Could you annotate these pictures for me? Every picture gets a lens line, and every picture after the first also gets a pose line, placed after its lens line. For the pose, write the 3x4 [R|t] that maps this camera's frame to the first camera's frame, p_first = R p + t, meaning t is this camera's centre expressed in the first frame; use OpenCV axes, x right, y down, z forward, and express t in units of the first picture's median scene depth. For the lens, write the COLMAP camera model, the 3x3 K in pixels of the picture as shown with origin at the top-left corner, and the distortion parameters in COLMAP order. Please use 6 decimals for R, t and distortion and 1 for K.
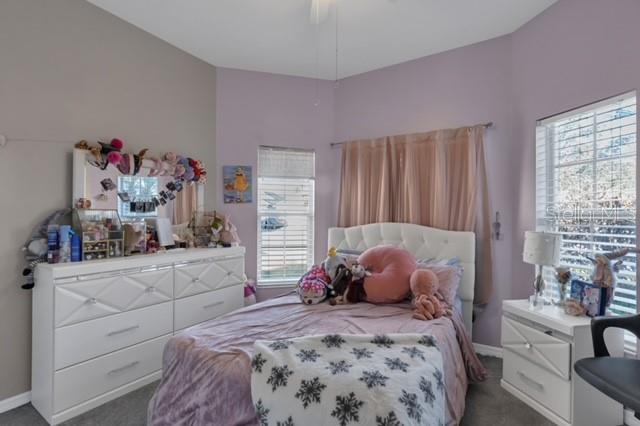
lens RADIAL K [[270.8, 0, 320.0], [0, 270.8, 213.0], [0, 0, 1]] dist [-0.000744, -0.000197]
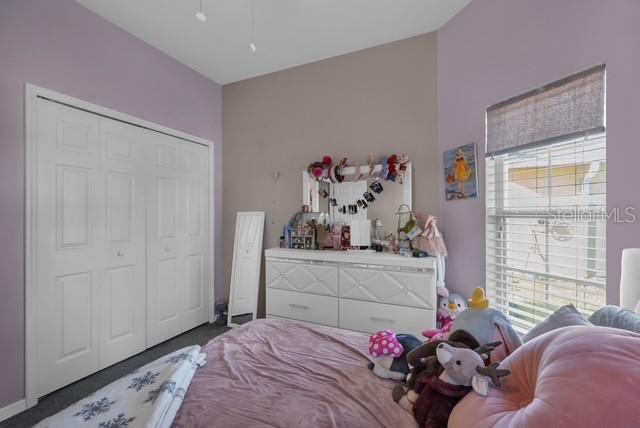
lens RADIAL K [[270.8, 0, 320.0], [0, 270.8, 214.0], [0, 0, 1]] dist [-0.000744, -0.000197]
pose [[0.187303, -0.017072, -0.982154, 0.383746], [0.010743, 0.999825, -0.015331, 0.010936], [0.982243, -0.007680, 0.187454, 0.592227]]
